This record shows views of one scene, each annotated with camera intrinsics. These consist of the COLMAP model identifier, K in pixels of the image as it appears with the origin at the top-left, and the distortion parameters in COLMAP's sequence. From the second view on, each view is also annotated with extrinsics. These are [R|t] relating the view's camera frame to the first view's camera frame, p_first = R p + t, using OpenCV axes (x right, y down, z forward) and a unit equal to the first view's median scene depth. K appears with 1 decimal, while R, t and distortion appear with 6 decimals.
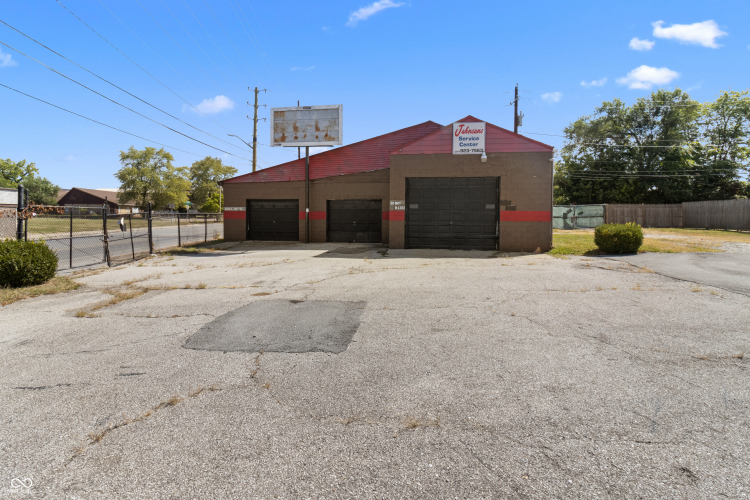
lens RADIAL K [[396.0, 0, 373.9], [0, 396.0, 211.1], [0, 0, 1]] dist [-0.000648, -0.001986]
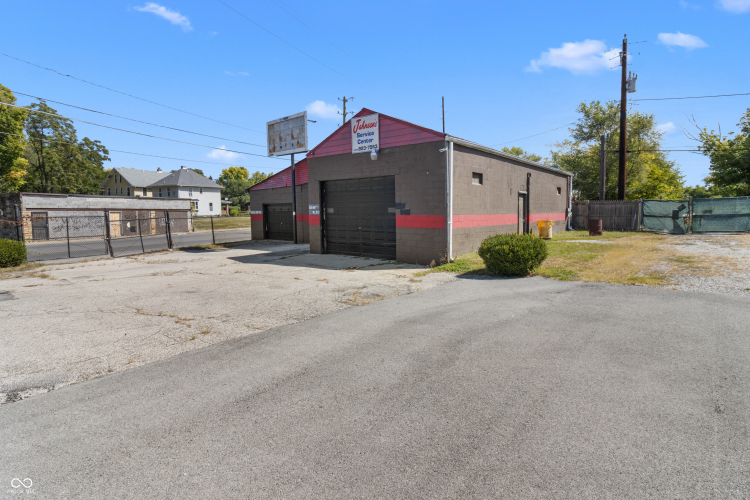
lens RADIAL K [[389.7, 0, 376.2], [0, 389.7, 229.0], [0, 0, 1]] dist [-0.000453, -0.000435]
pose [[0.853535, 0.014429, -0.520835, 0.702643], [0.016985, 0.998315, 0.055493, -0.017902], [0.520758, -0.056211, 0.851852, 0.246034]]
